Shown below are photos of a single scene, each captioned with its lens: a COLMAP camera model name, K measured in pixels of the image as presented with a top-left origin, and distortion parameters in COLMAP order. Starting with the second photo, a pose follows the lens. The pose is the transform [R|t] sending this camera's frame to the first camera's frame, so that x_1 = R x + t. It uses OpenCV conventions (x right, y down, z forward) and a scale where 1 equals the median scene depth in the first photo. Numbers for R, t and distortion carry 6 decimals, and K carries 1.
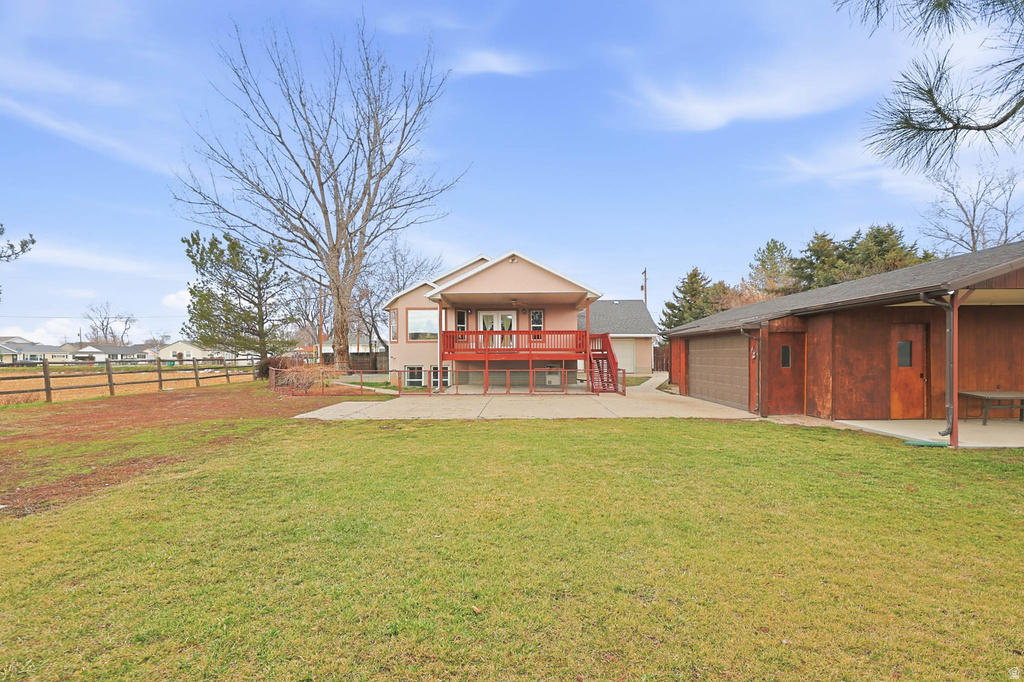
lens RADIAL K [[422.1, 0, 494.4], [0, 422.1, 343.8], [0, 0, 1]] dist [-0.000823, -0.000057]
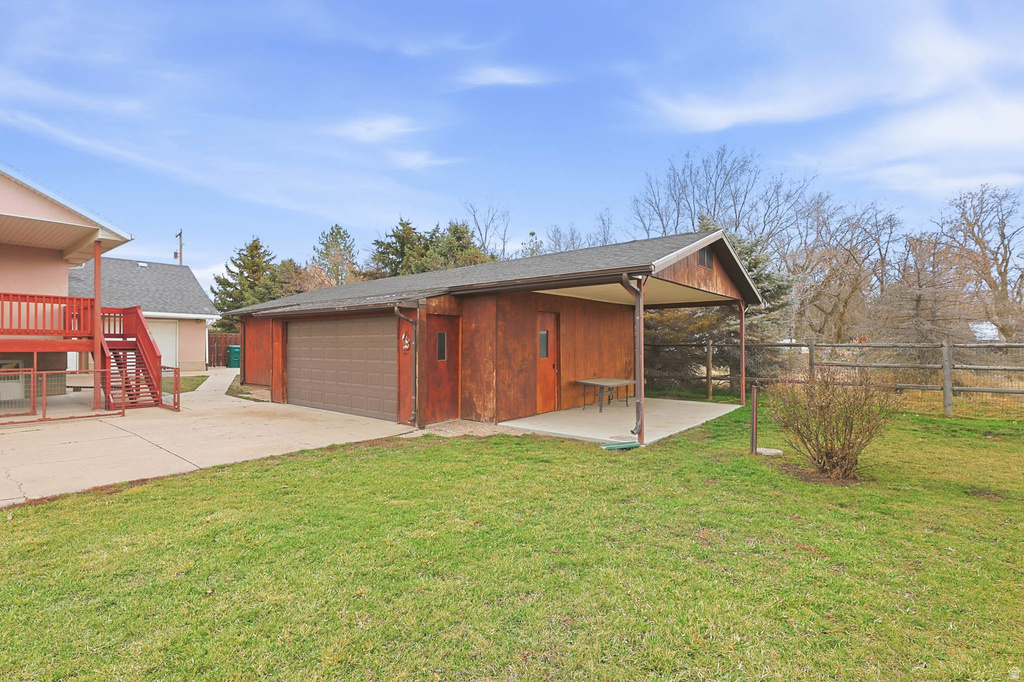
lens RADIAL K [[479.5, 0, 512.0], [0, 479.5, 341.0], [0, 0, 1]] dist [0.002368, 0.000081]
pose [[0.578427, 0.013155, 0.815628, 0.022872], [-0.027581, 0.999614, 0.003438, 0.007080], [-0.815268, -0.024484, 0.578567, 0.196154]]
